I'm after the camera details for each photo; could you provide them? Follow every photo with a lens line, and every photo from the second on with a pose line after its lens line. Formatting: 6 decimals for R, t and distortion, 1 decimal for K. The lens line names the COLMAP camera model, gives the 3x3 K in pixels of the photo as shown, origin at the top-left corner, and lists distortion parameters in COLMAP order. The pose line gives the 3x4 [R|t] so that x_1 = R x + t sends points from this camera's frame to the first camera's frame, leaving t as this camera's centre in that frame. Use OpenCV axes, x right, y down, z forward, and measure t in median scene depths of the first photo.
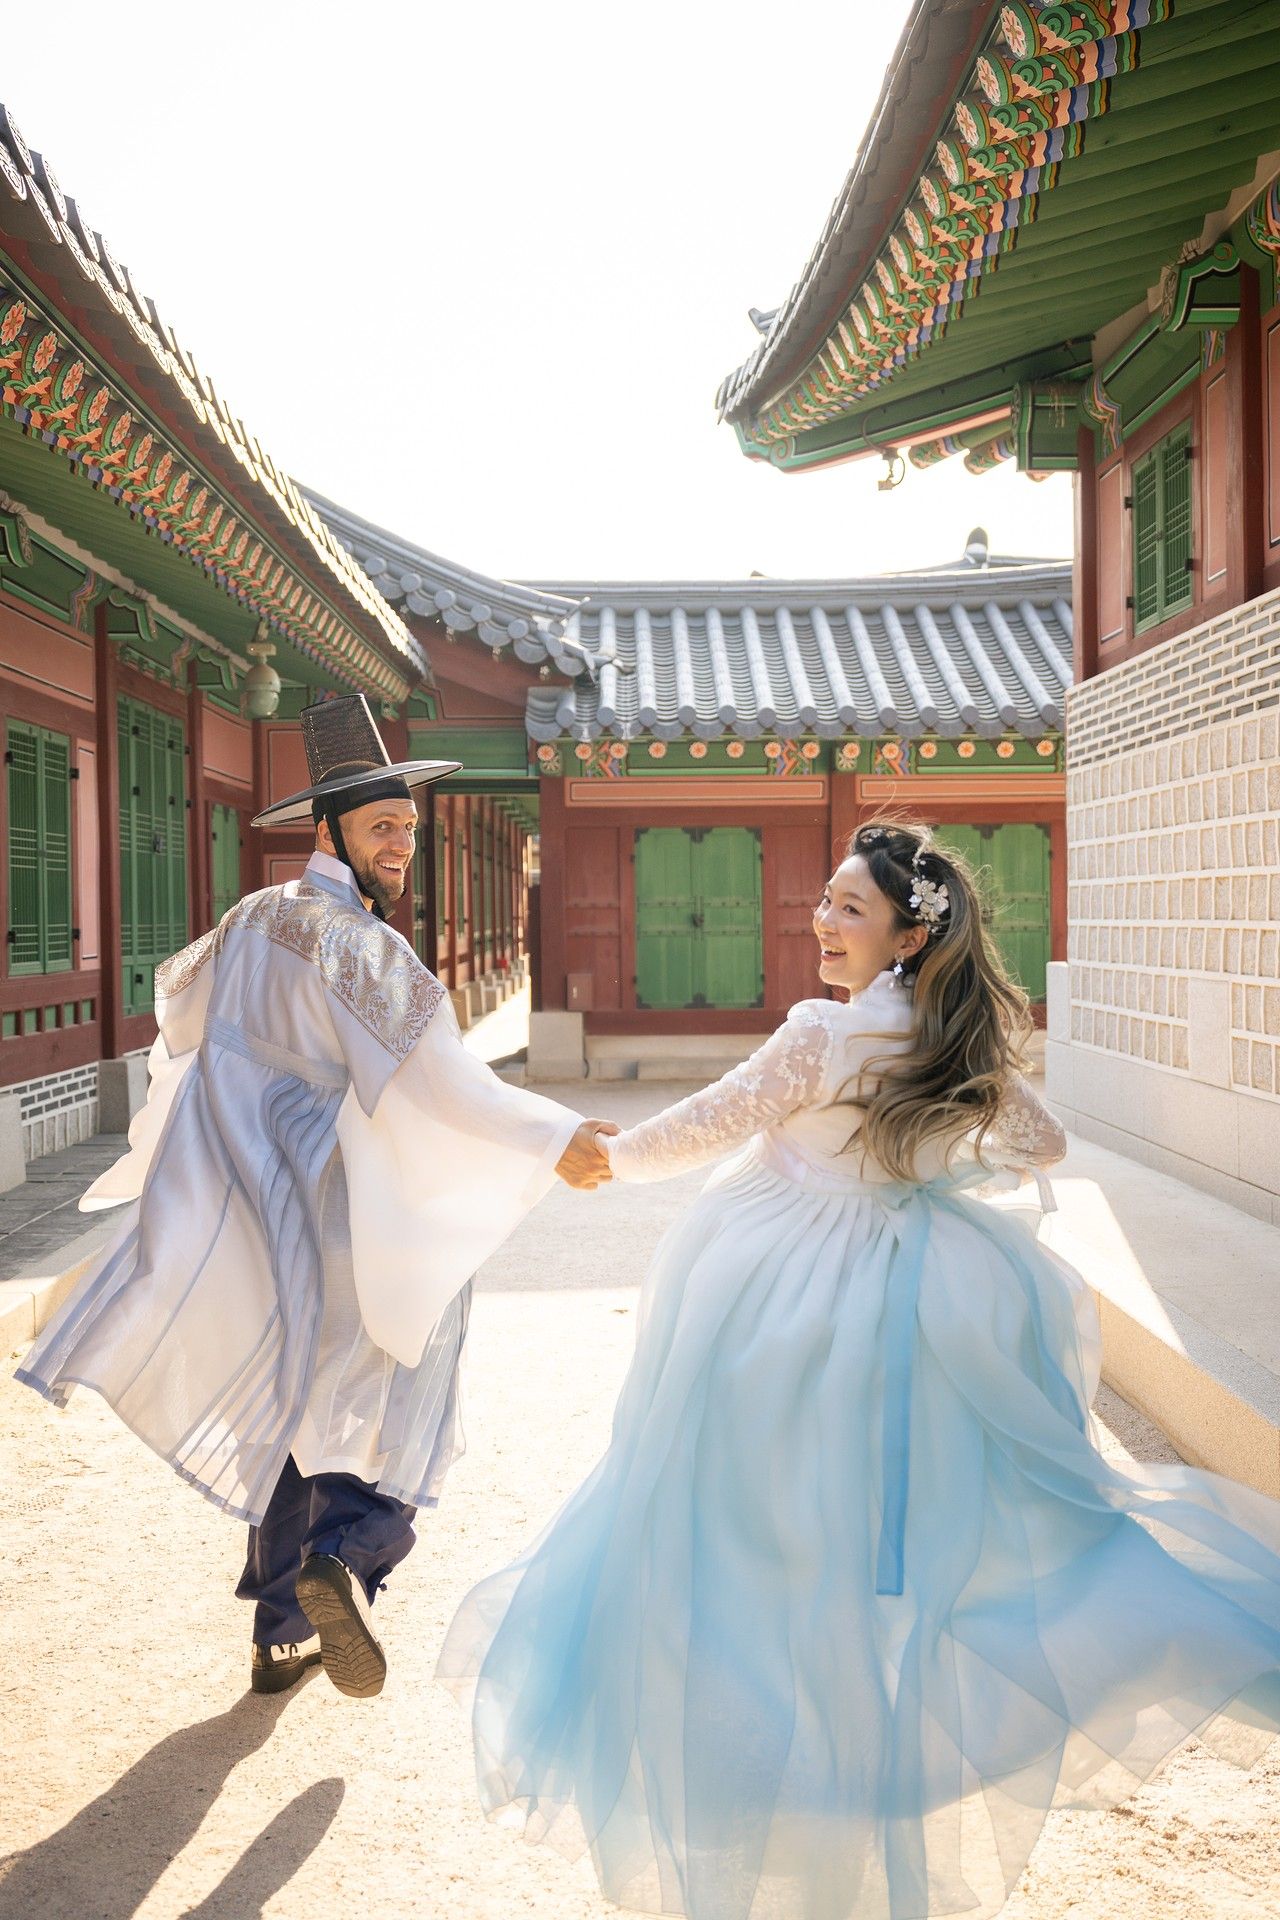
lens RADIAL K [[2301.5, 0, 642.6], [0, 2301.5, 997.2], [0, 0, 1]] dist [-0.020295, -0.008549]
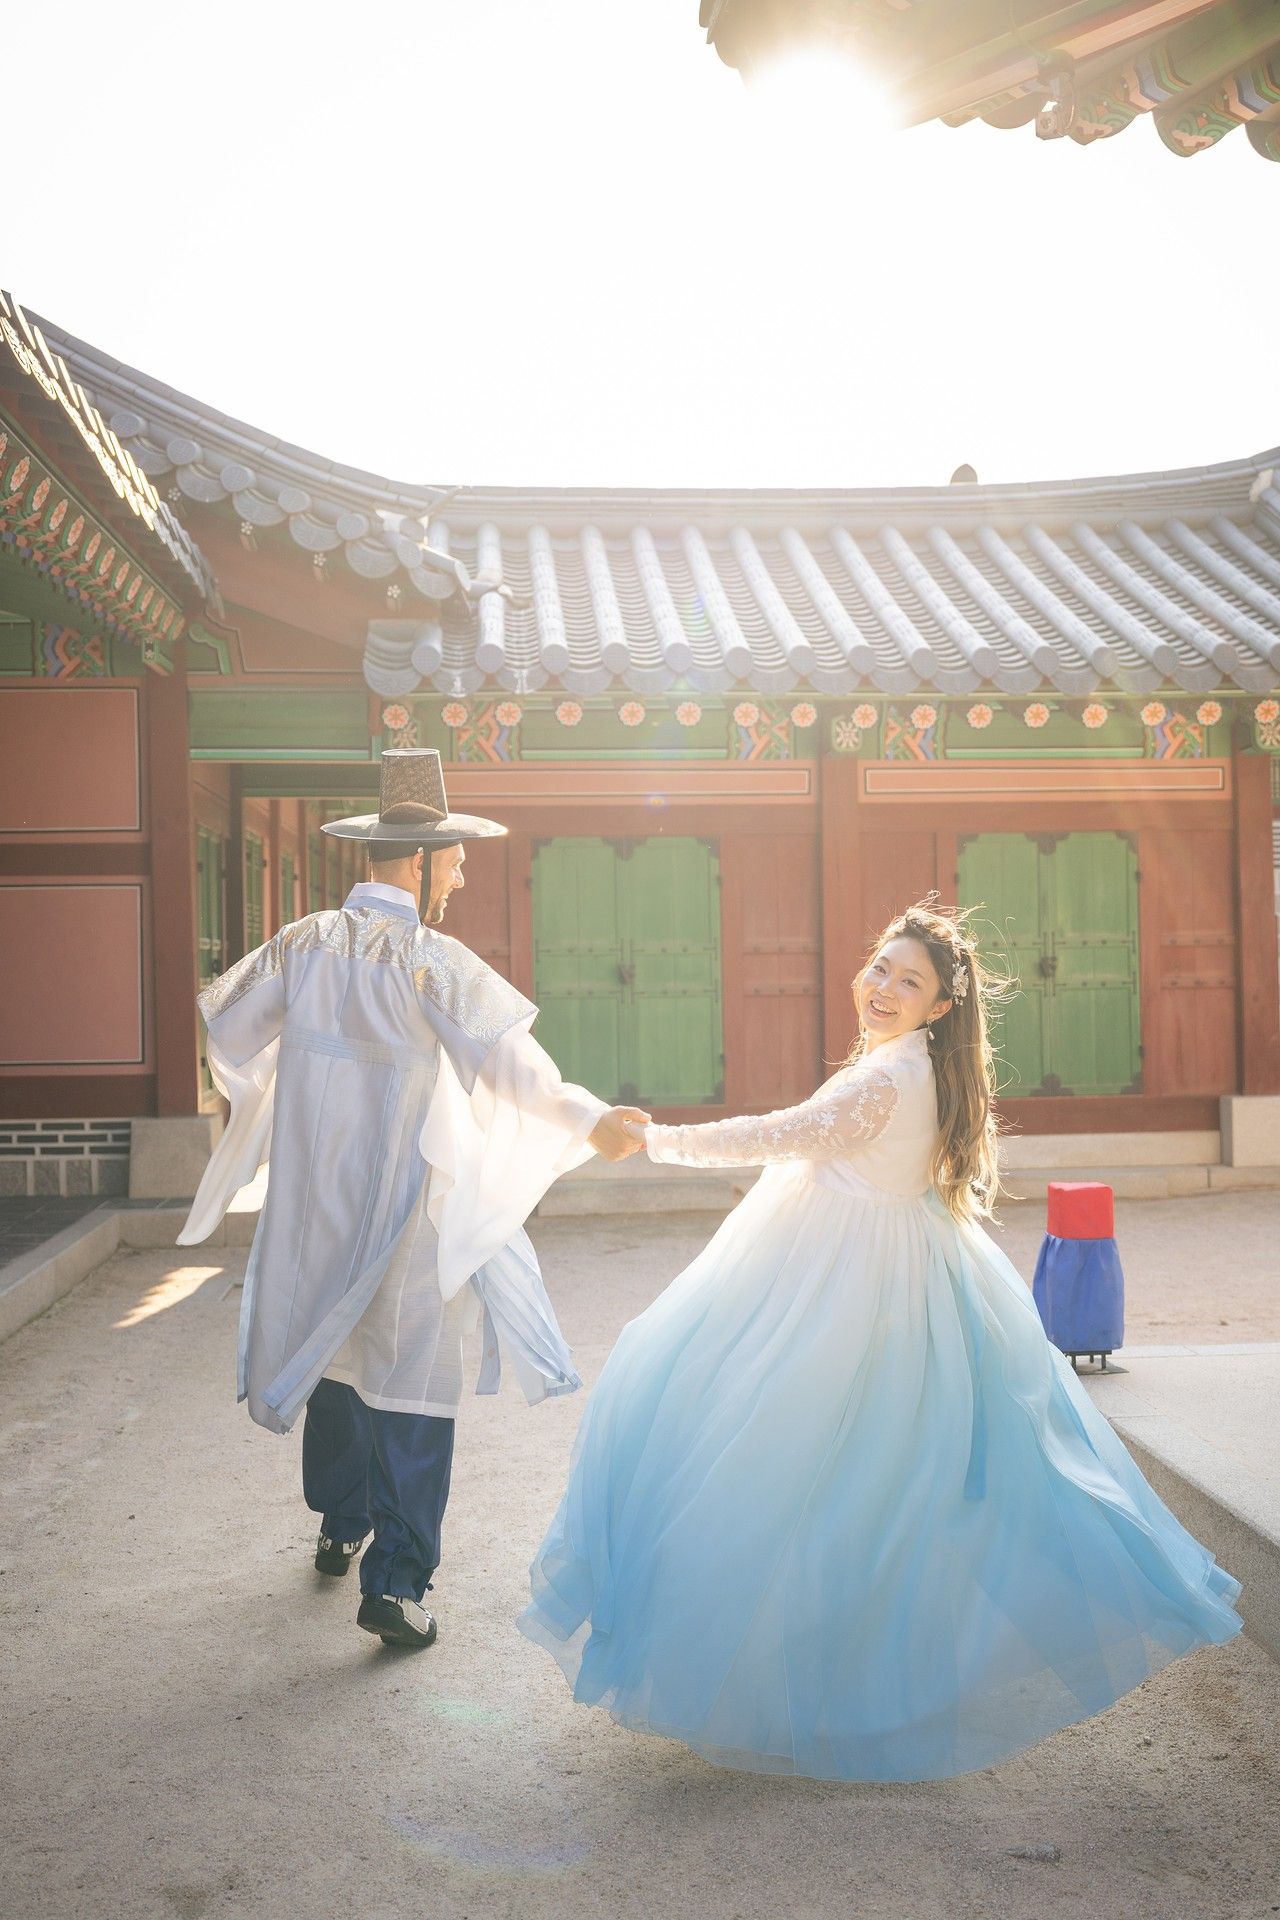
lens RADIAL K [[2021.7, 0, 613.9], [0, 2021.7, 956.8], [0, 0, 1]] dist [-0.005924, -0.011720]
pose [[0.998831, -0.002387, 0.048285, -0.008496], [0.003822, 0.999553, -0.029649, -0.022181], [-0.048193, 0.029799, 0.998393, 0.432002]]
